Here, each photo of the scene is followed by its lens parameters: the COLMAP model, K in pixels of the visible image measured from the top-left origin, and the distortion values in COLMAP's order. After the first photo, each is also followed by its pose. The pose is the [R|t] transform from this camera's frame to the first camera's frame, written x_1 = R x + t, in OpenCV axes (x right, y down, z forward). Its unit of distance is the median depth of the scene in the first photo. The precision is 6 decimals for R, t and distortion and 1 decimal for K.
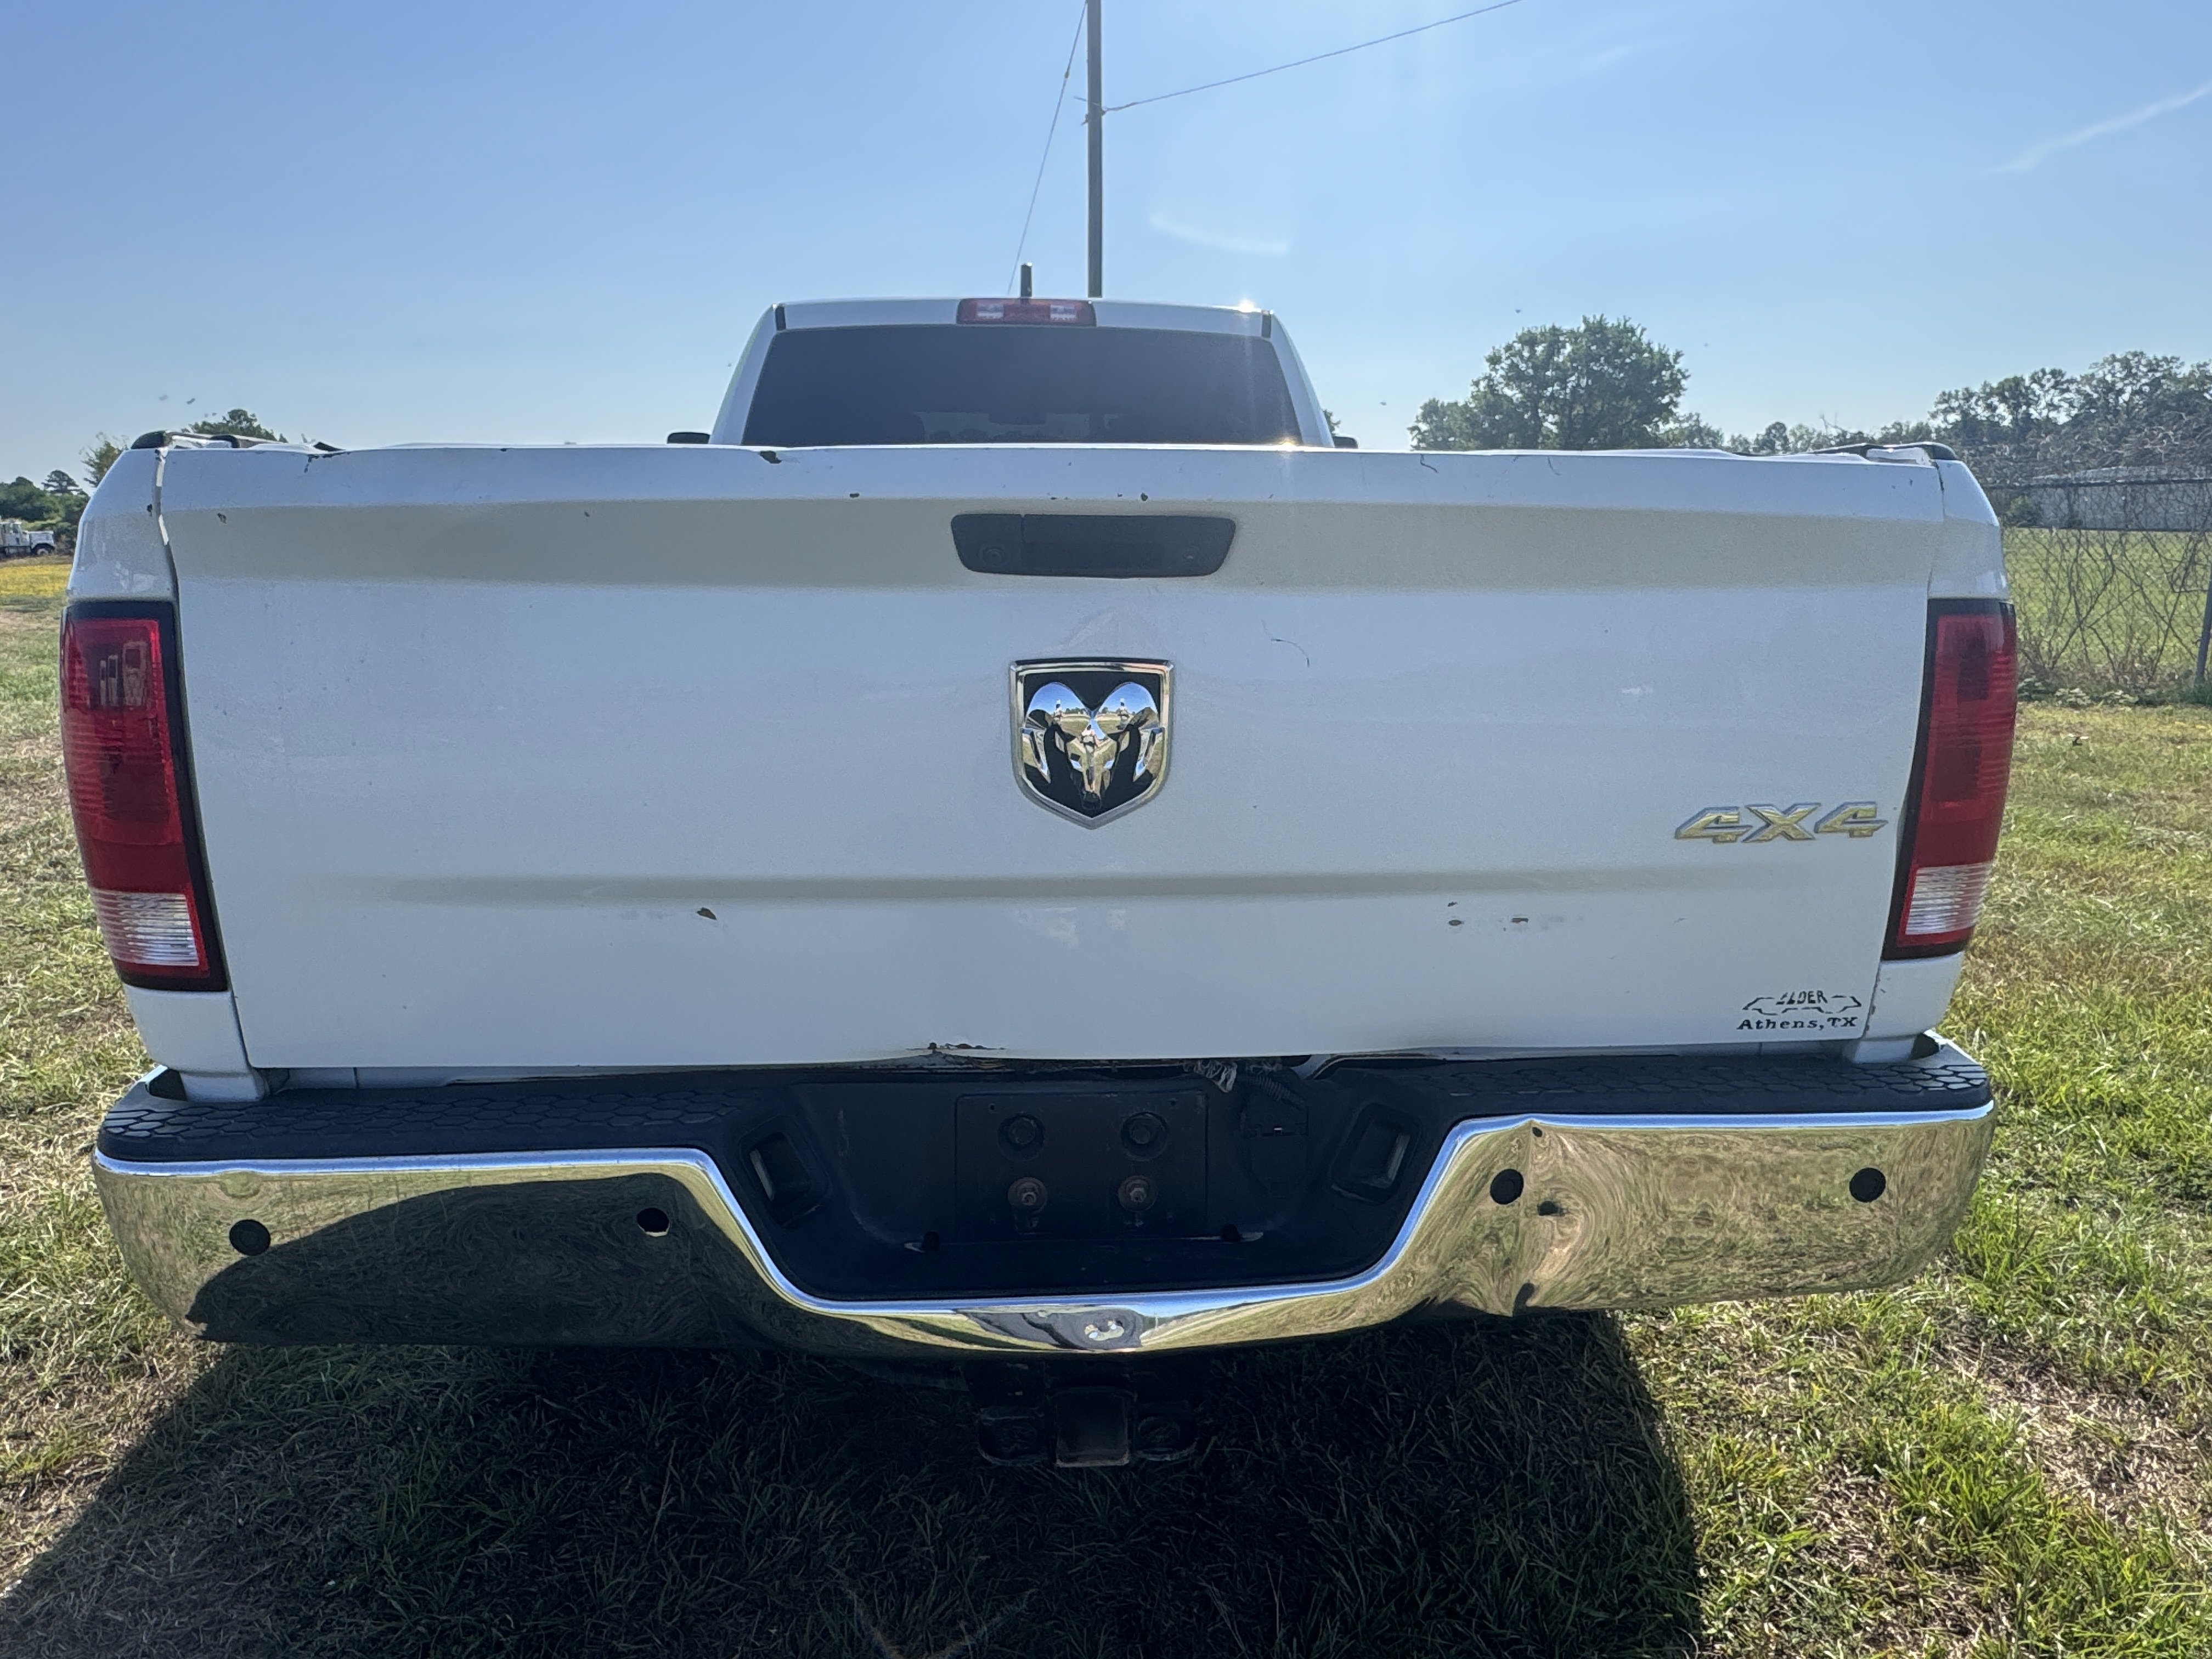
lens RADIAL K [[1378.3, 0, 1102.0], [0, 1378.3, 820.5], [0, 0, 1]] dist [-0.004568, -0.001213]
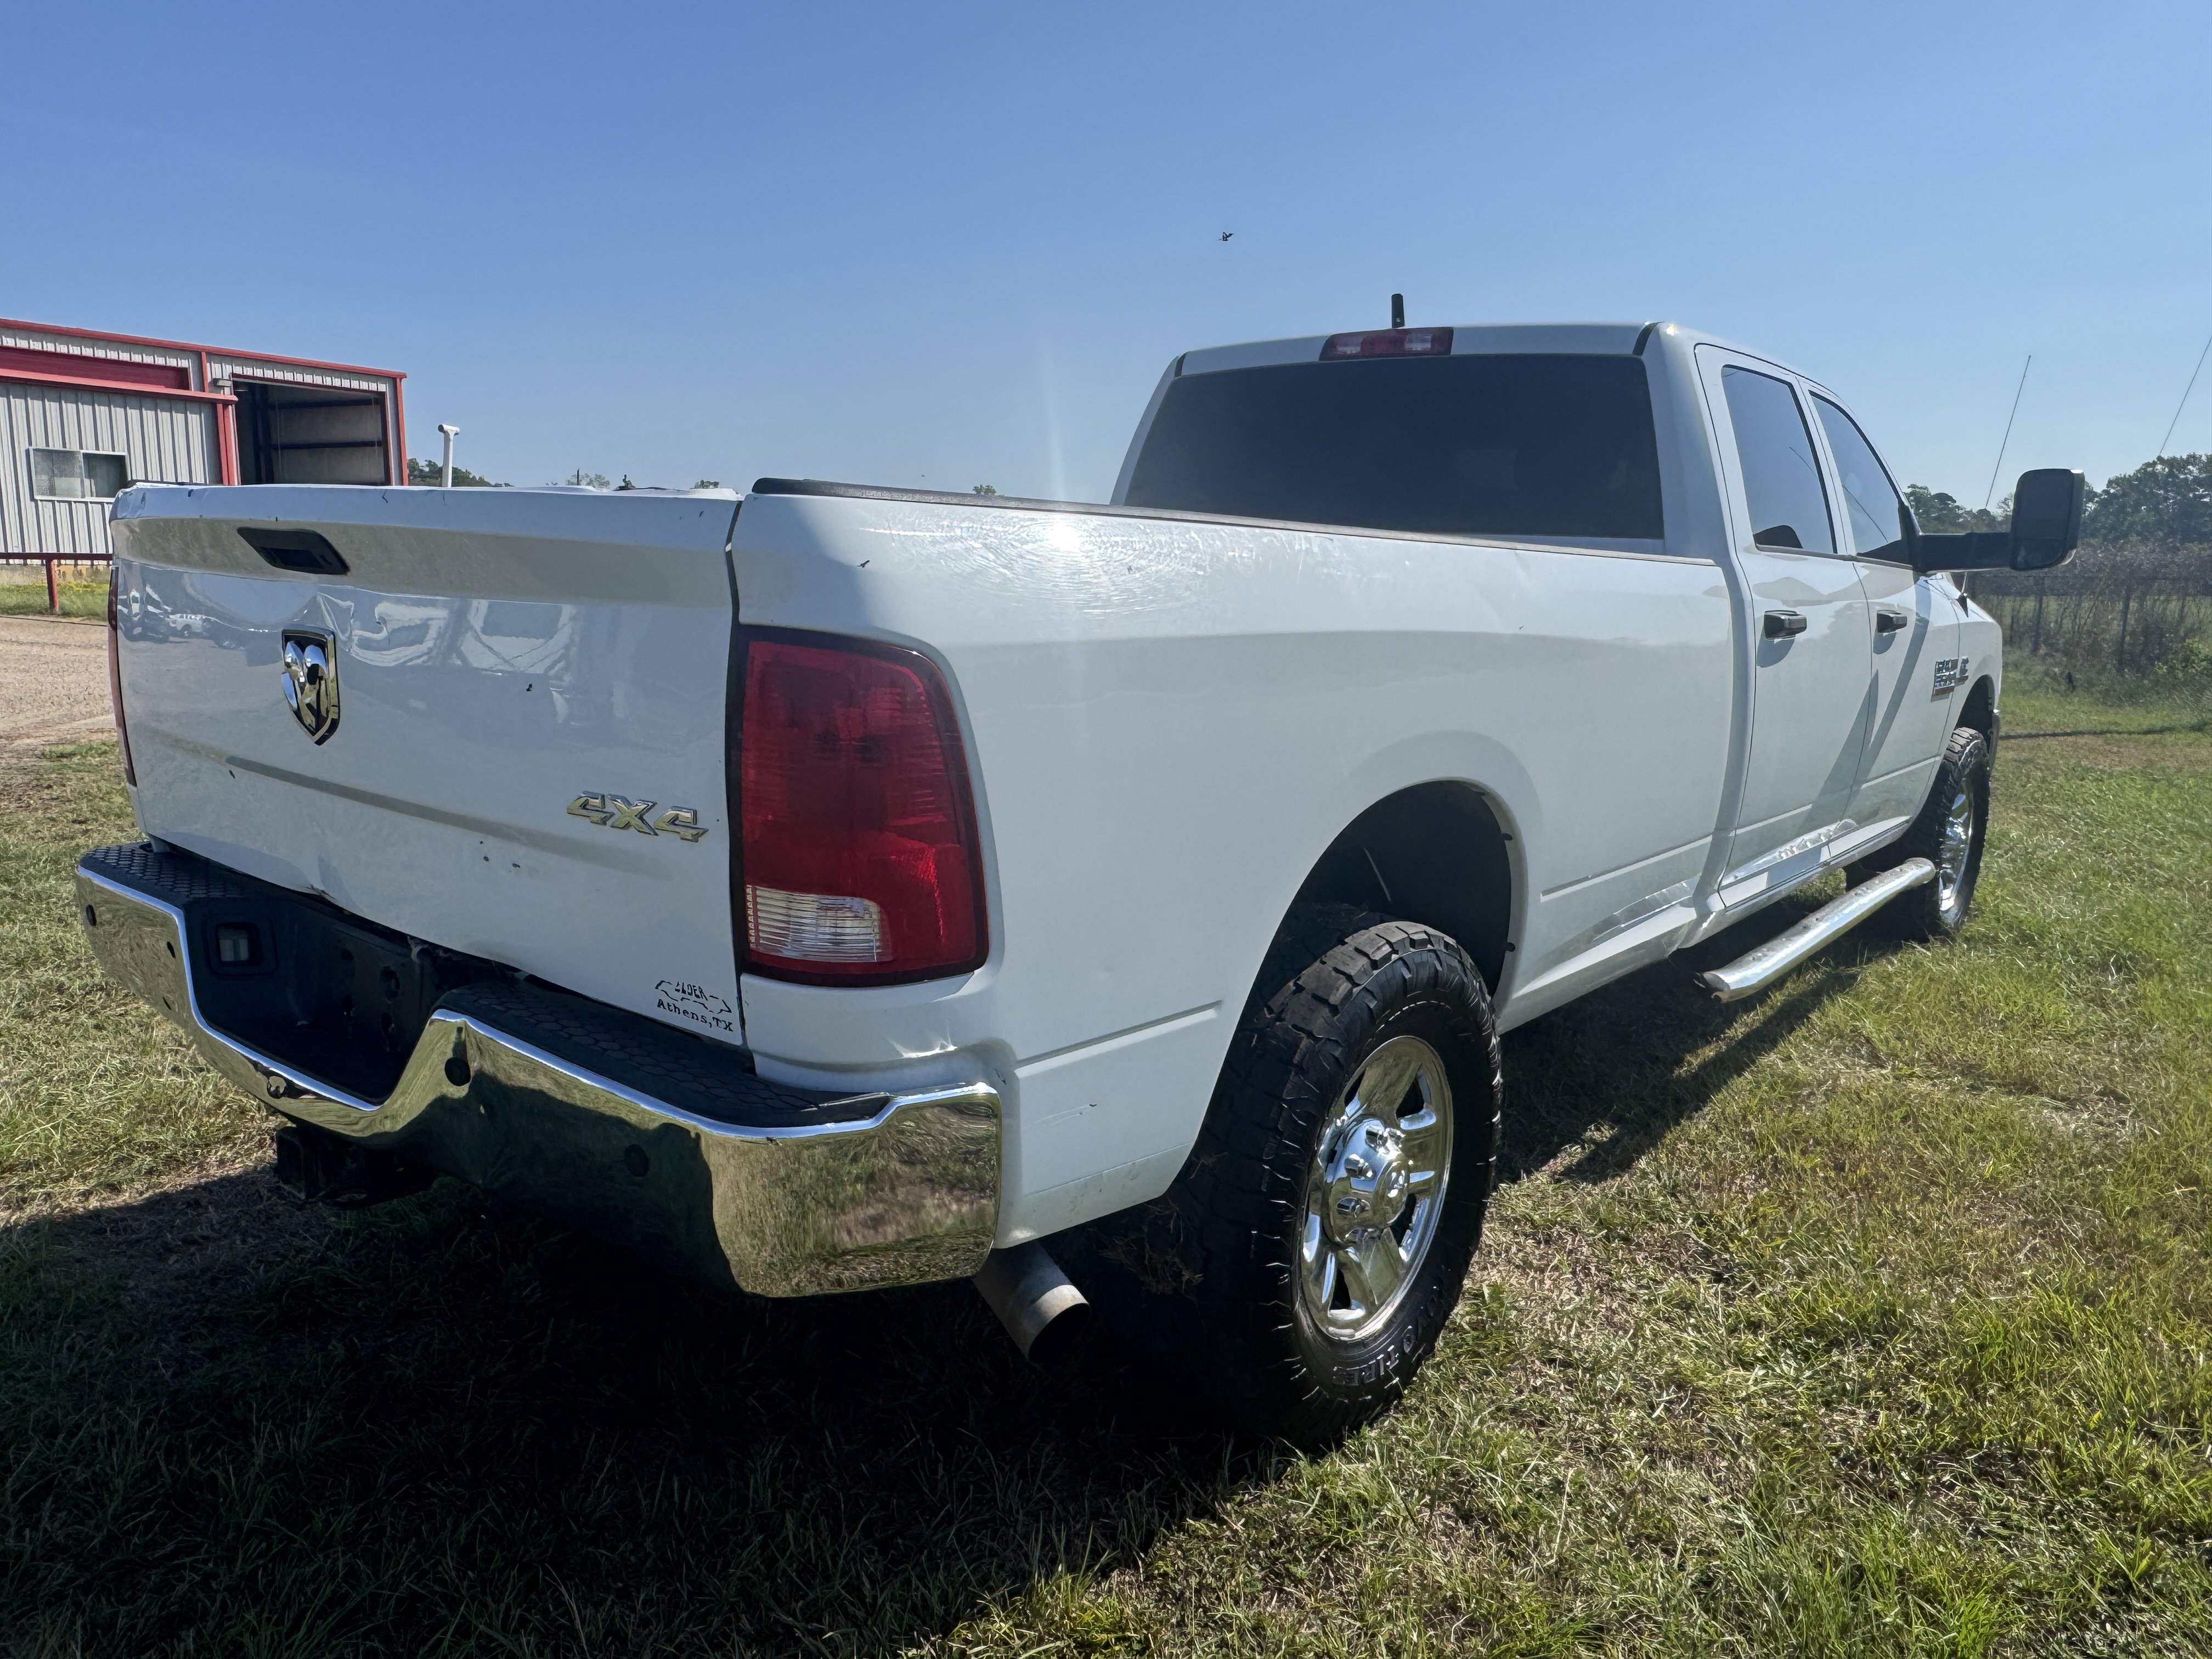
lens RADIAL K [[1563.5, 0, 1107.2], [0, 1563.5, 834.9], [0, 0, 1]] dist [0.002119, 0.002337]
pose [[0.734606, 0.140773, -0.663730, 1.523787], [-0.171419, 0.985011, 0.019191, -0.068591], [0.656483, 0.099678, 0.747726, 0.287599]]
